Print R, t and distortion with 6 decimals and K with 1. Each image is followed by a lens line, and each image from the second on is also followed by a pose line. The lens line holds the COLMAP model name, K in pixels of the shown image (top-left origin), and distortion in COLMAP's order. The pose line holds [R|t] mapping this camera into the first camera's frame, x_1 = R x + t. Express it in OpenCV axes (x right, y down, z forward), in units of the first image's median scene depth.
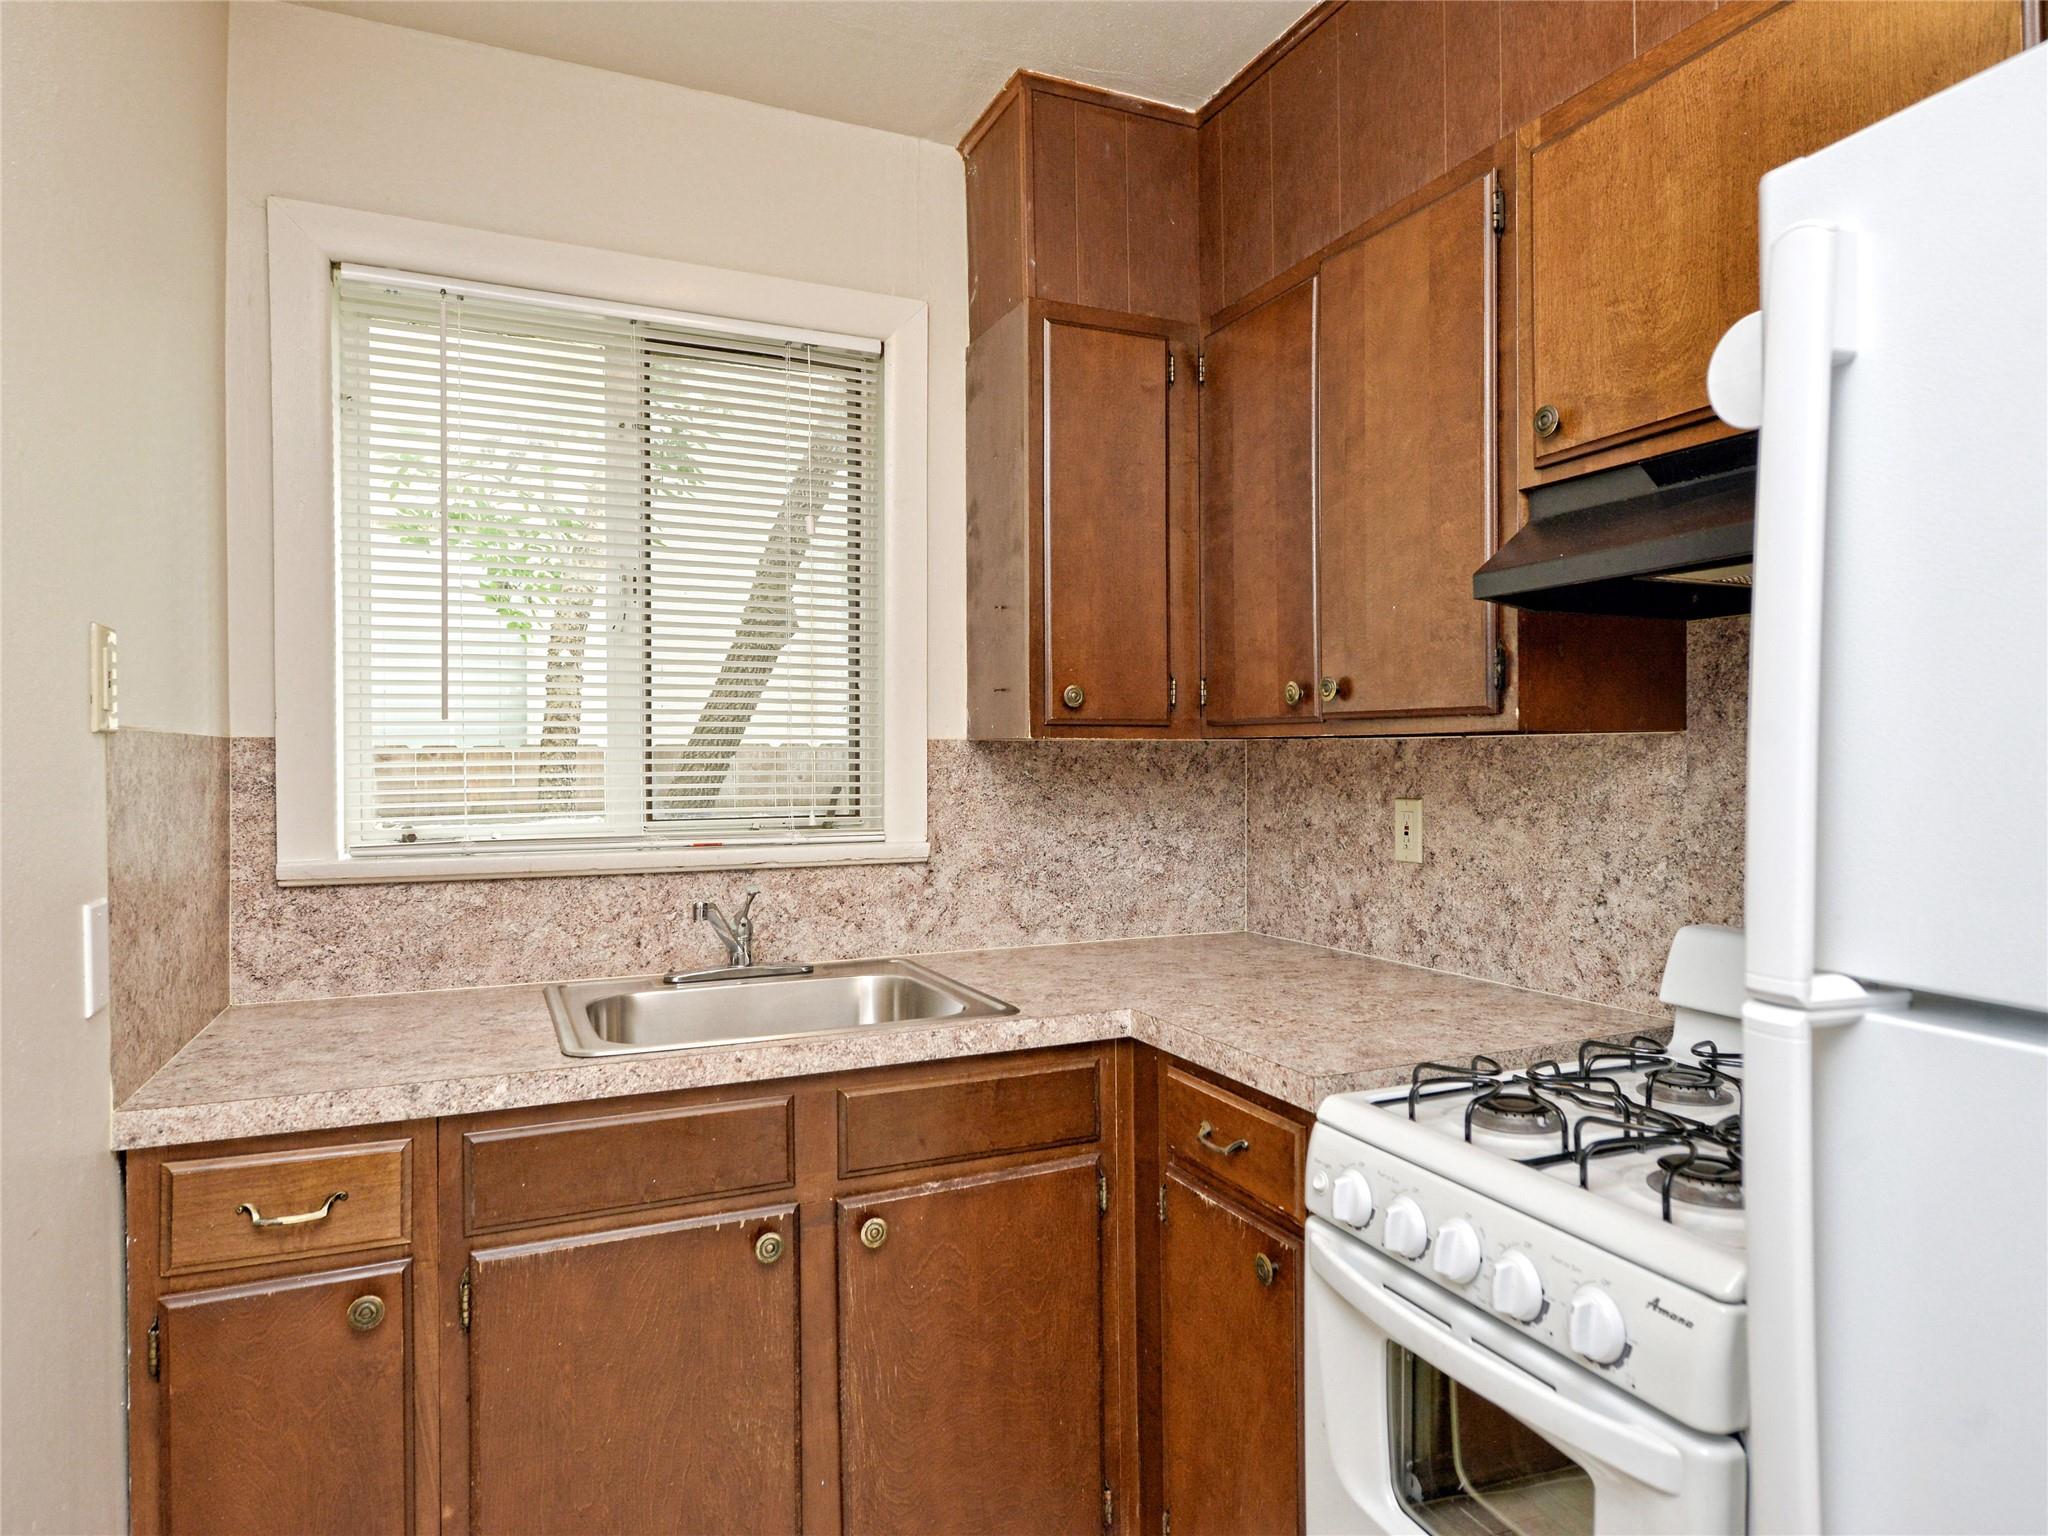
lens RADIAL K [[1190.0, 0, 1024.0], [0, 1190.0, 768.0], [0, 0, 1]] dist [-0.005035, -0.001113]
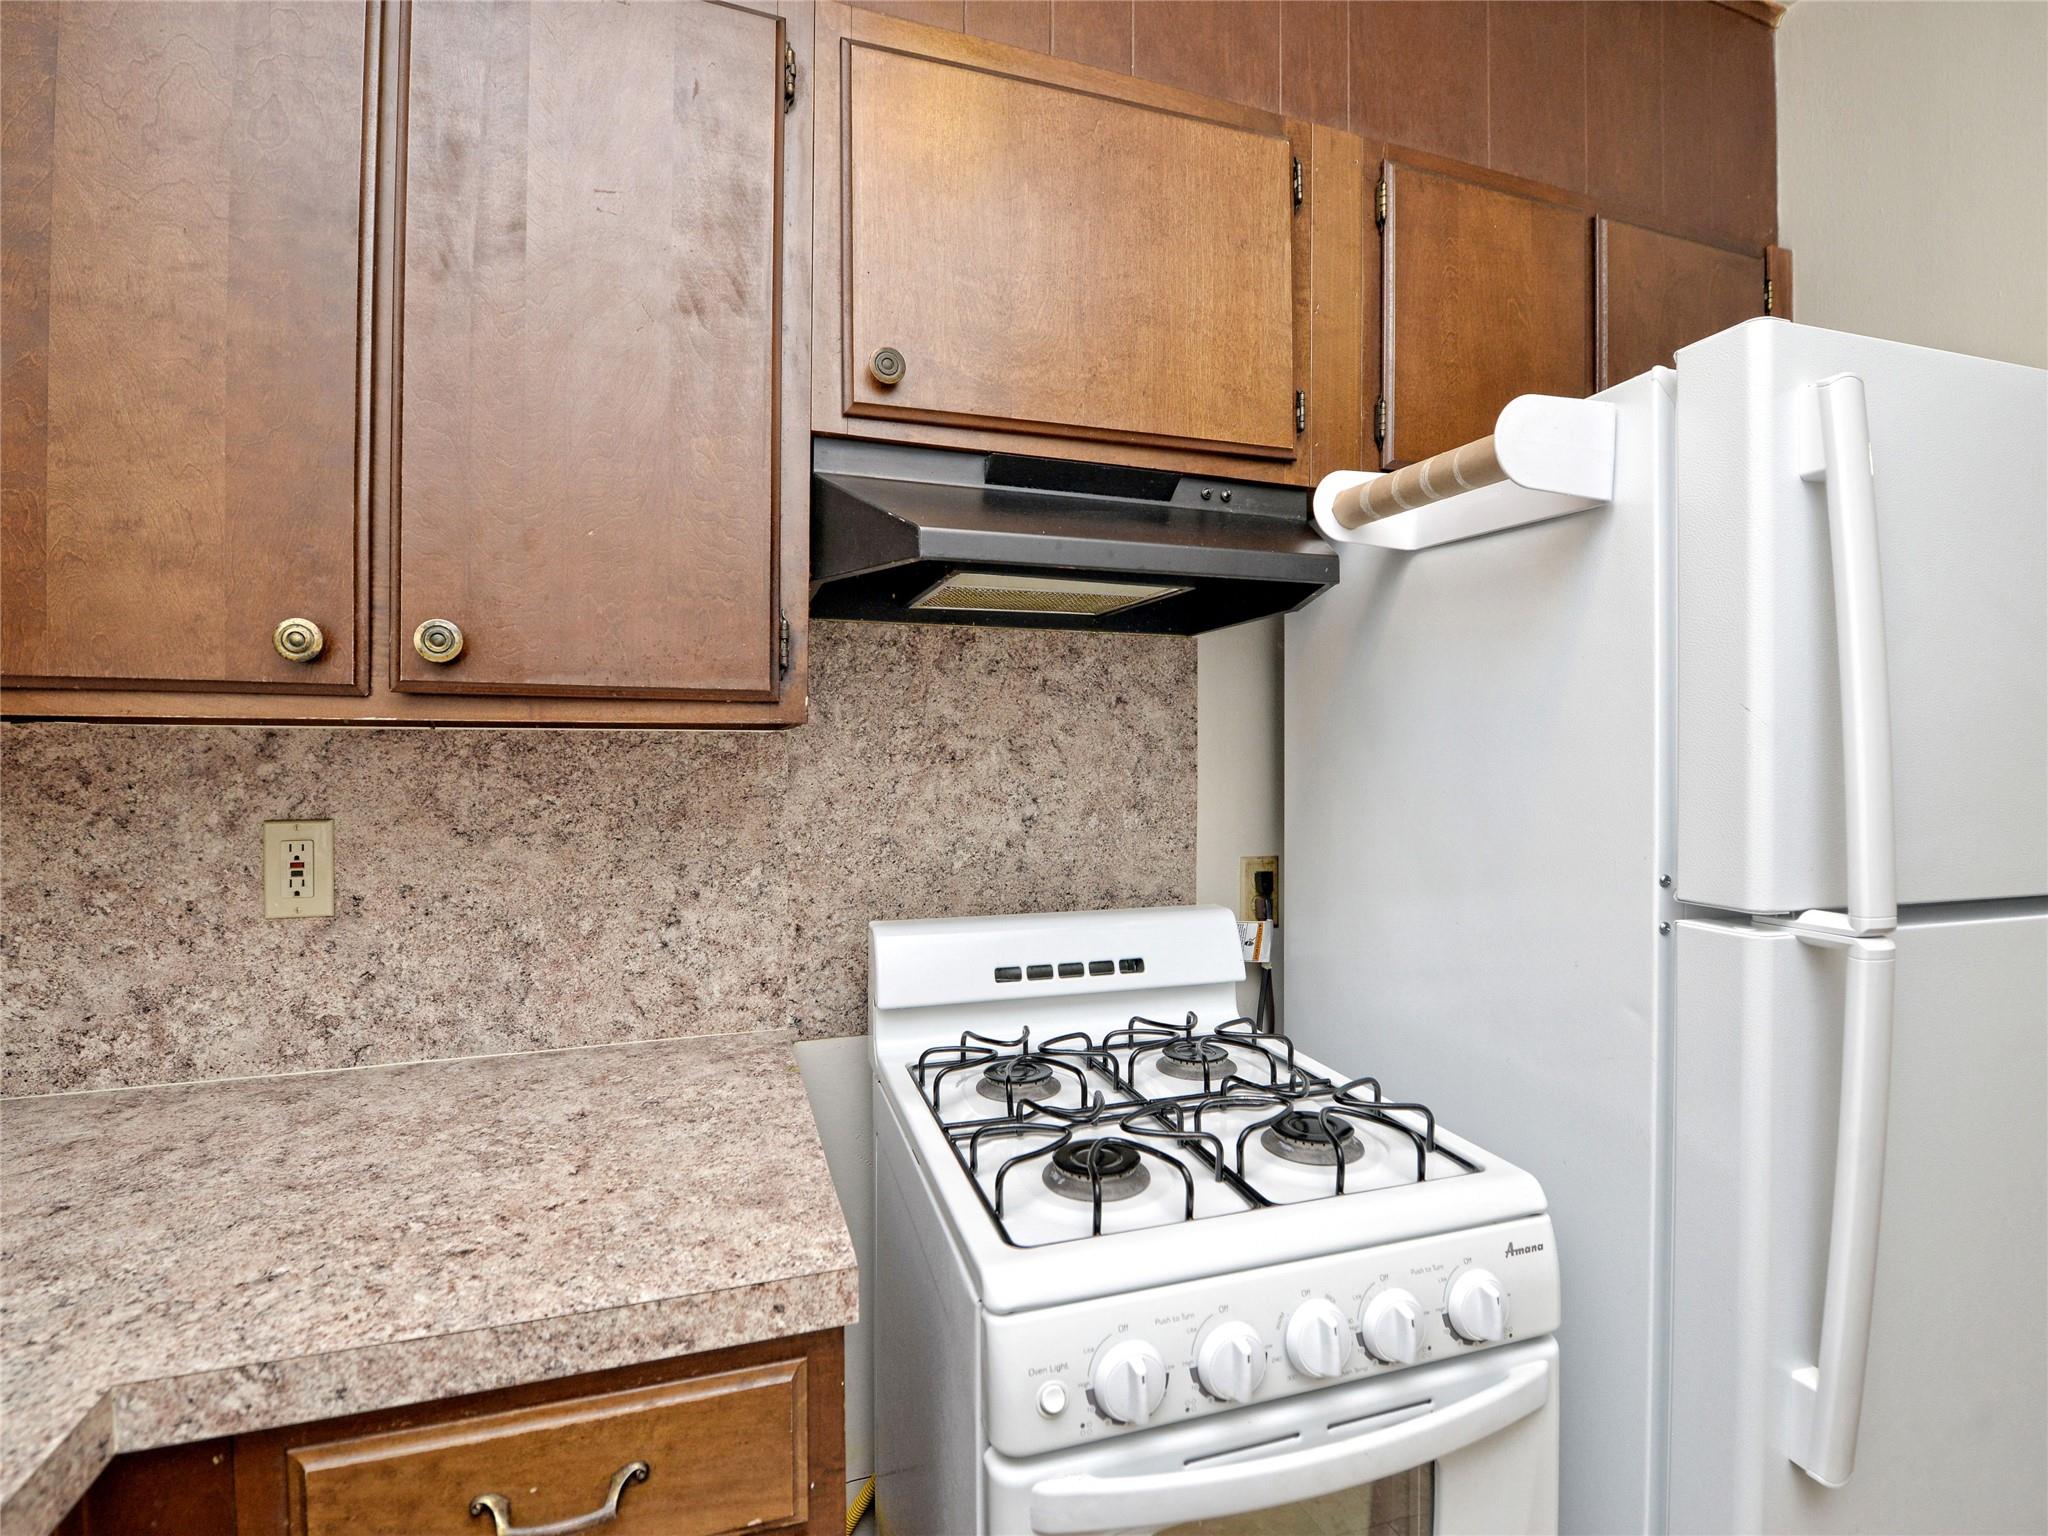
lens RADIAL K [[974.3, 0, 1029.5], [0, 974.3, 760.6], [0, 0, 1]] dist [-0.002296, -0.009836]
pose [[0.093036, -0.004644, 0.995652, -0.201164], [0.007291, 0.999965, 0.003983, -0.007205], [-0.995636, 0.006888, 0.093067, 0.662646]]
